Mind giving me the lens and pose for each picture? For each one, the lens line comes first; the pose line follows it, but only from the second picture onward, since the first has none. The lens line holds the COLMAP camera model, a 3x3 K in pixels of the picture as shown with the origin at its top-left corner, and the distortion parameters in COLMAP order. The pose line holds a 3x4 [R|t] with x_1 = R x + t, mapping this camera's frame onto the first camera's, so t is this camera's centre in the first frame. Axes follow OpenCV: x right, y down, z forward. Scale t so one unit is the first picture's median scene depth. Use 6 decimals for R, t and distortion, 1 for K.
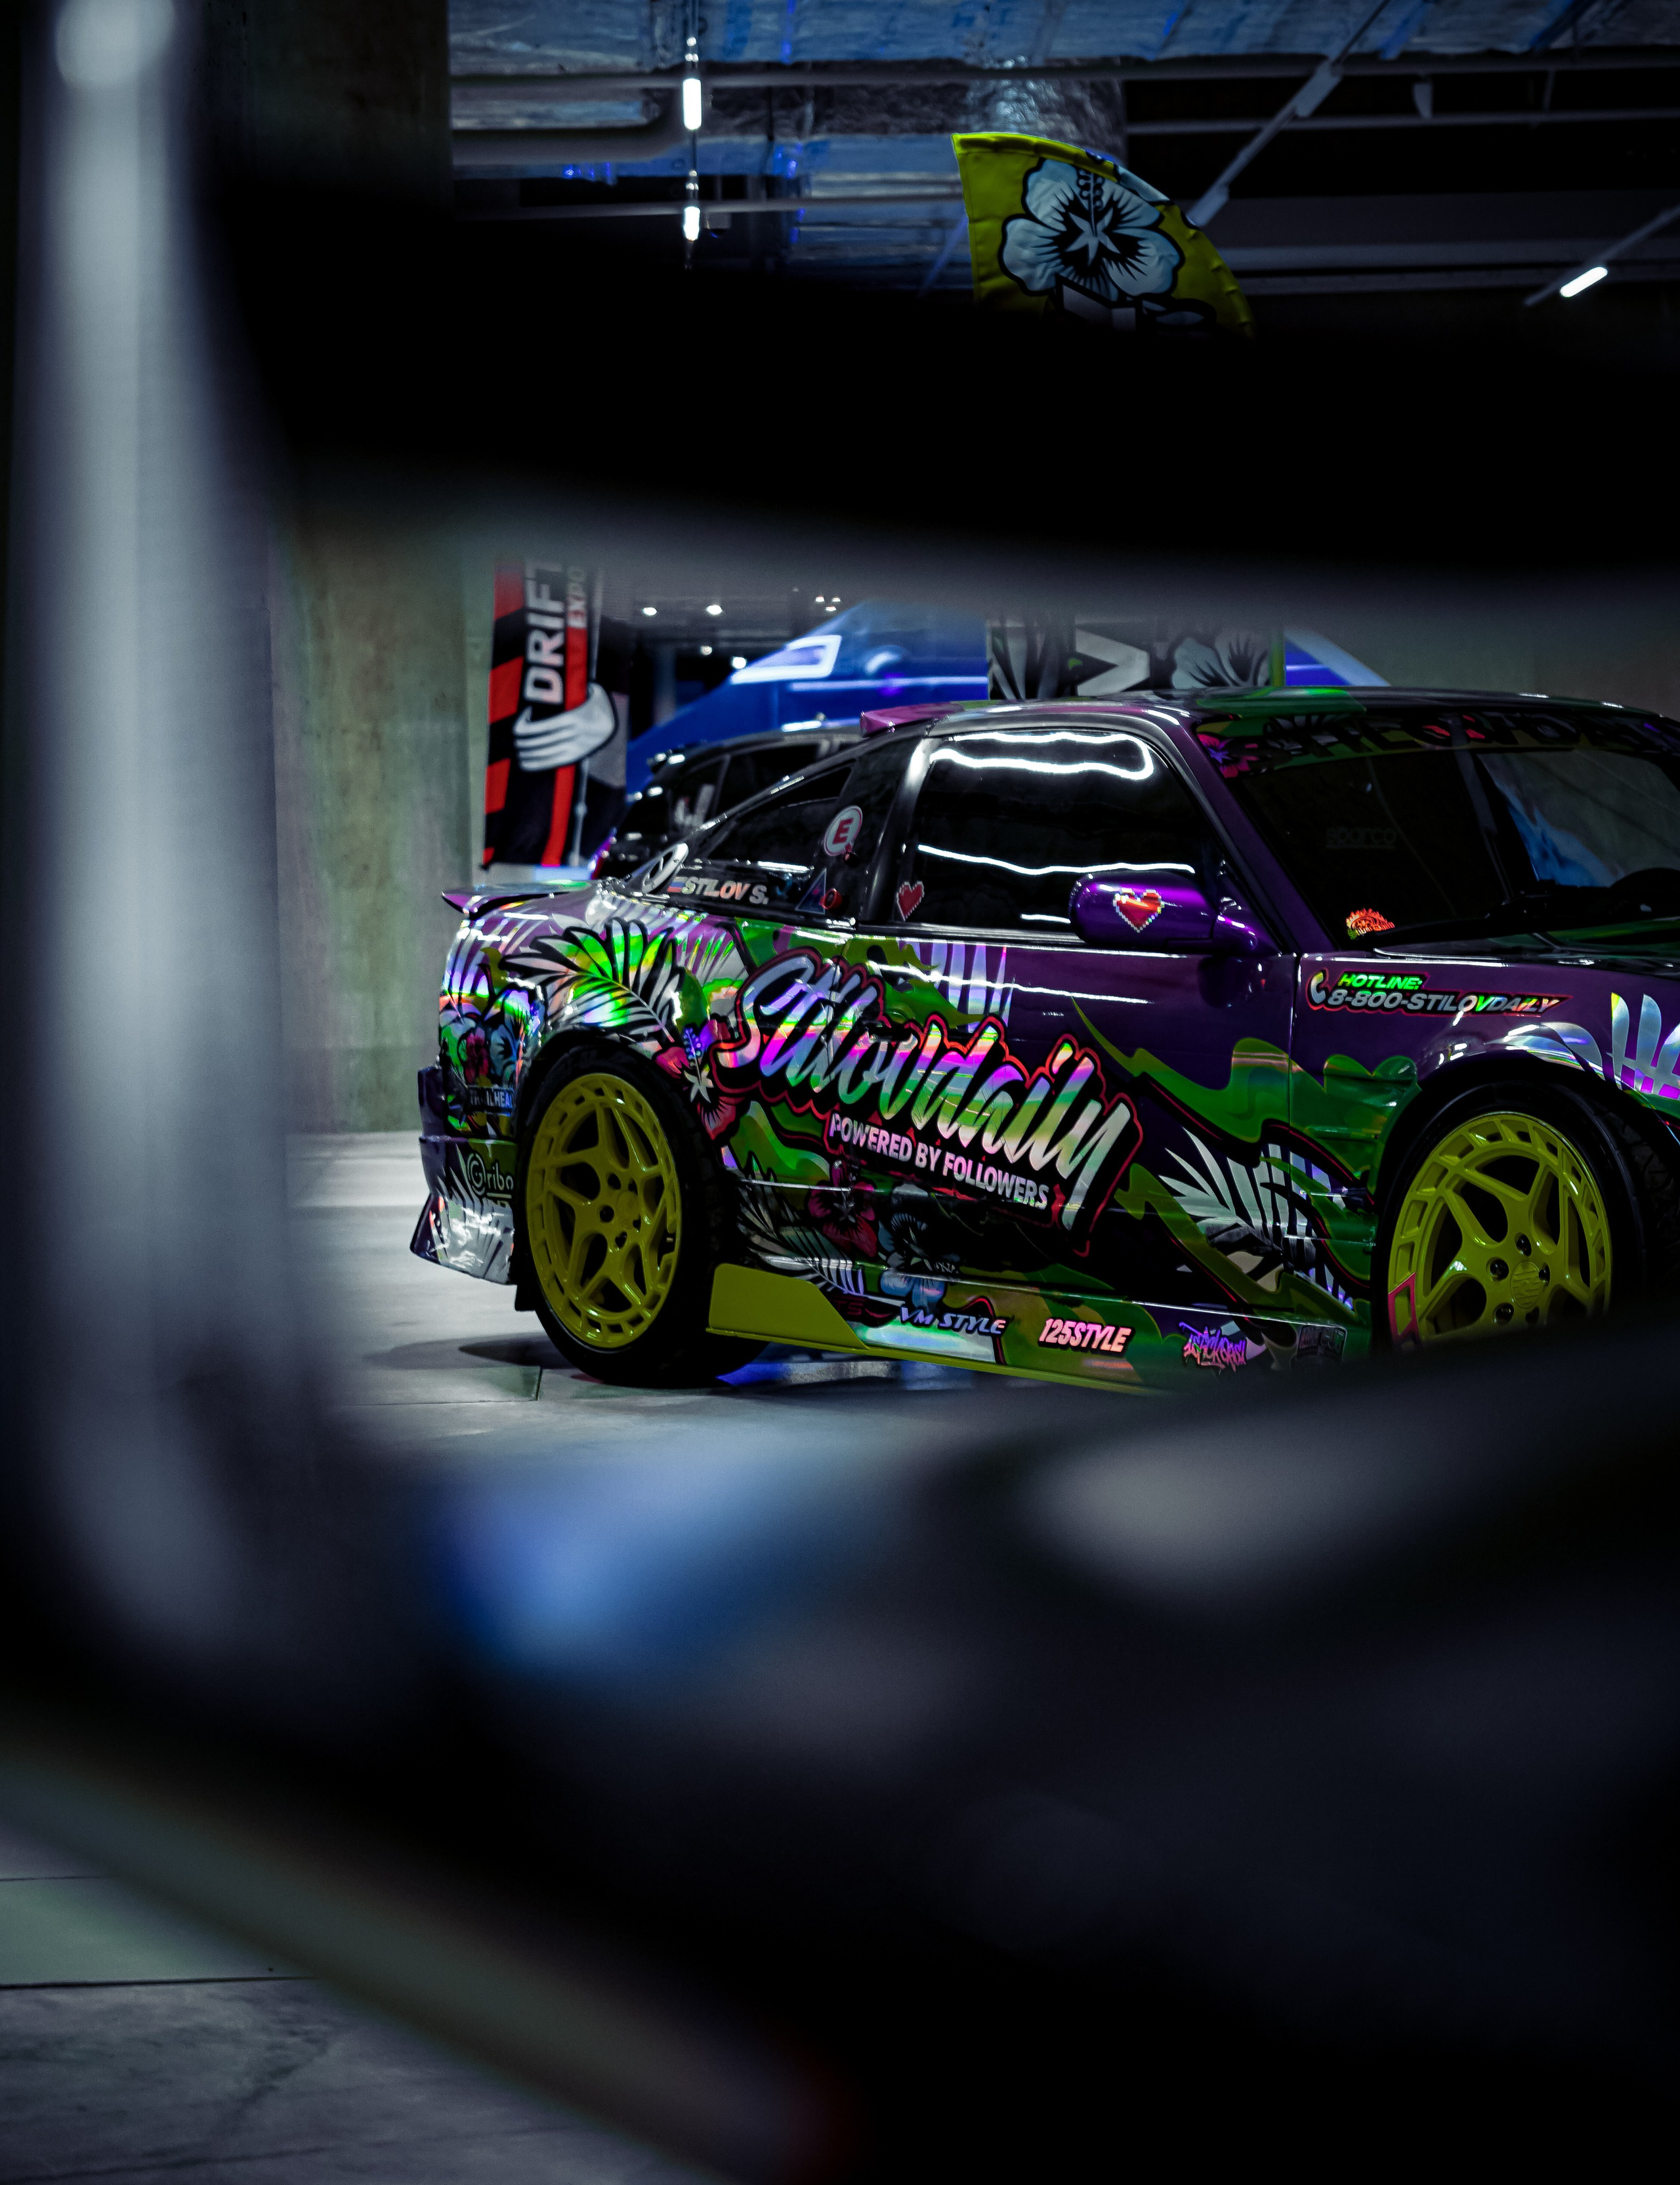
lens RADIAL K [[5339.3, 0, 839.4], [0, 5339.3, 1091.1], [0, 0, 1]] dist [0.044049, 0.000000]
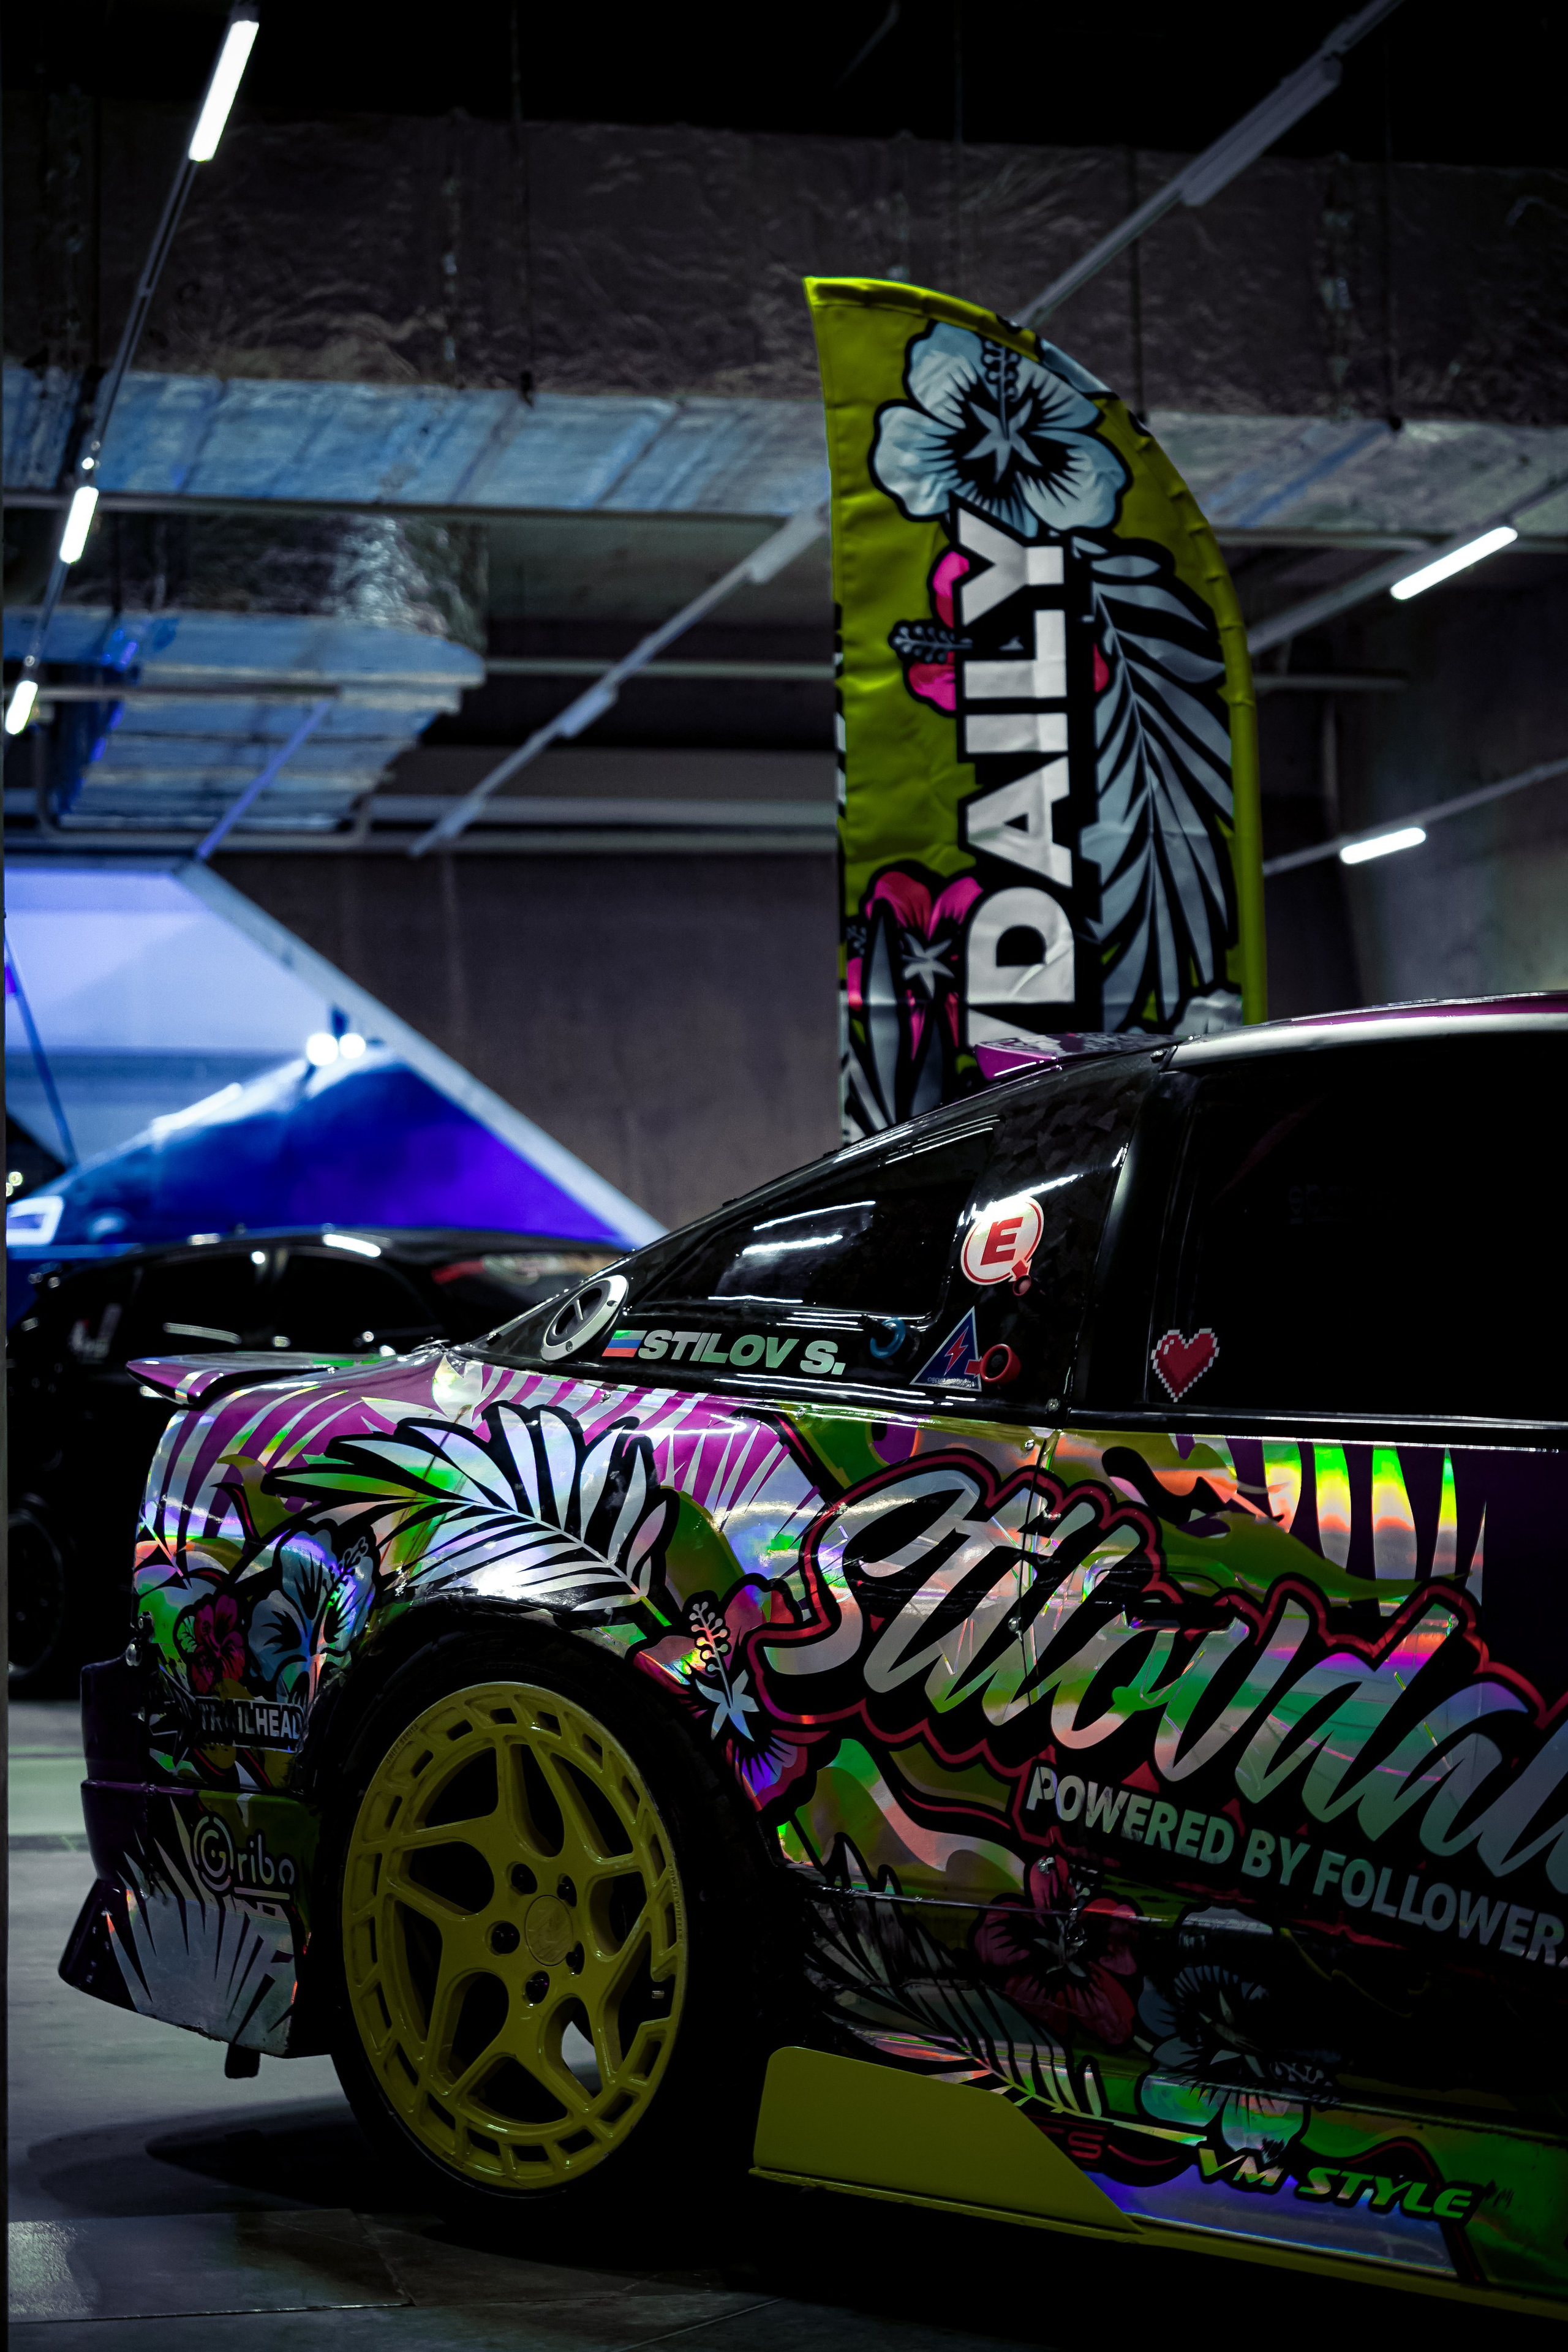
lens RADIAL K [[4911.6, 0, 790.3], [0, 4911.6, 1281.2], [0, 0, 1]] dist [0.063059, 0.000000]
pose [[0.986315, 0.020633, 0.163576, -0.097309], [-0.008067, 0.996990, -0.077112, -0.005500], [-0.164674, 0.074737, 0.983512, 0.485152]]
